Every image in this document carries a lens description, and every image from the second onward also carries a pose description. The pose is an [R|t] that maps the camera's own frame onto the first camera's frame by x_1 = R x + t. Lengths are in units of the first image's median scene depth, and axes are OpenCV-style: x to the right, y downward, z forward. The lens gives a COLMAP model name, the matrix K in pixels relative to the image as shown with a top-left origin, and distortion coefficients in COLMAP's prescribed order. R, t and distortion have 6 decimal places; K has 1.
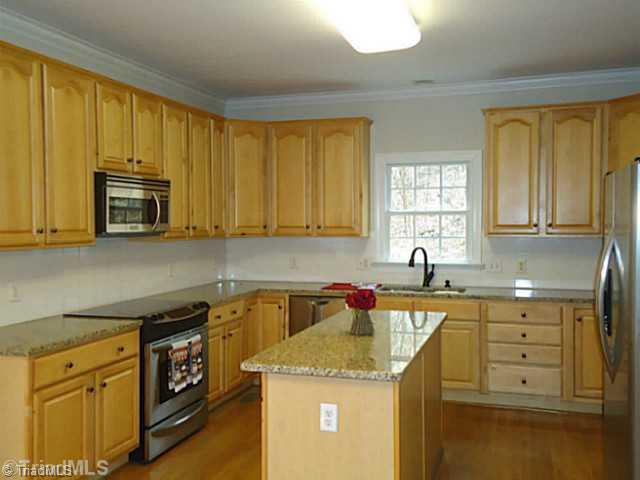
lens RADIAL K [[611.9, 0, 319.3], [0, 611.9, 238.7], [0, 0, 1]] dist [0.063071, 0.000000]
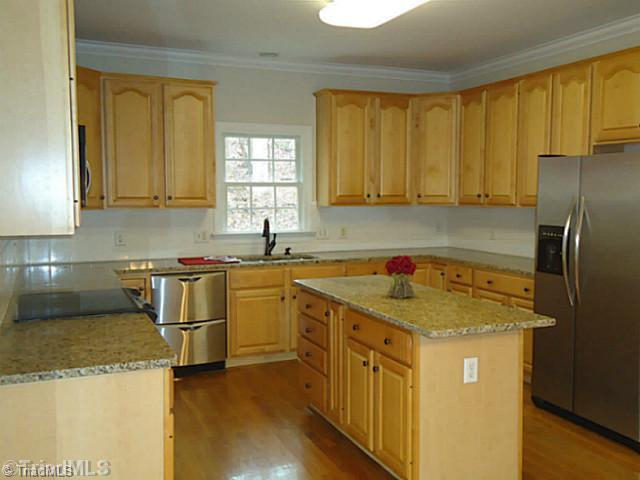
lens RADIAL K [[611.9, 0, 296.9], [0, 611.9, 239.7], [0, 0, 1]] dist [0.063071, 0.000000]
pose [[0.770514, -0.045356, 0.635807, -0.446380], [0.015859, 0.998521, 0.052012, -0.001456], [-0.637225, -0.029993, 0.770094, 0.177156]]
